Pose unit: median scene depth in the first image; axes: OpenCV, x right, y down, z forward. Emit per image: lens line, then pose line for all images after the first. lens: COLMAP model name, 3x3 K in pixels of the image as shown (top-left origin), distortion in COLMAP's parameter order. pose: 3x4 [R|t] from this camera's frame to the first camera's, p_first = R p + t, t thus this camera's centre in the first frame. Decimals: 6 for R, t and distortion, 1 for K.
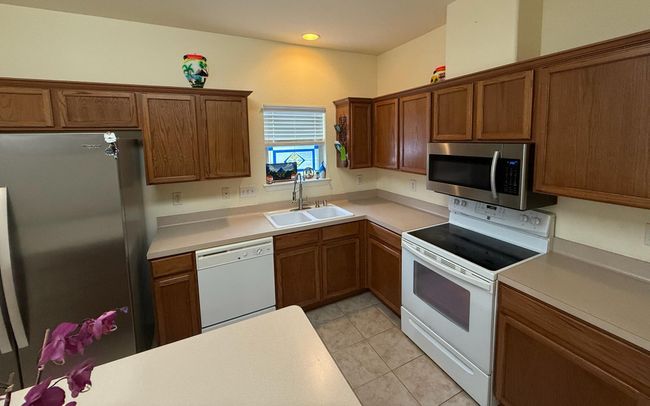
lens RADIAL K [[261.6, 0, 325.0], [0, 261.6, 161.8], [0, 0, 1]] dist [-0.000268, 0.000013]
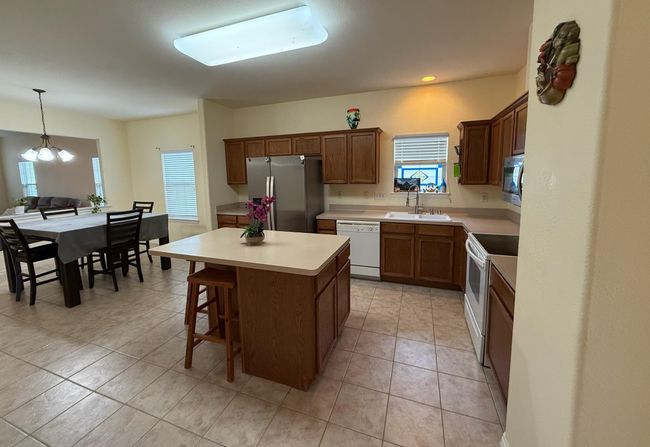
lens RADIAL K [[260.1, 0, 324.5], [0, 260.1, 202.6], [0, 0, 1]] dist [-0.000070, -0.000002]
pose [[0.697860, 0.088311, -0.710769, 0.521196], [-0.064318, 0.996087, 0.060611, 0.081374], [0.713340, 0.003418, 0.700810, -0.243087]]
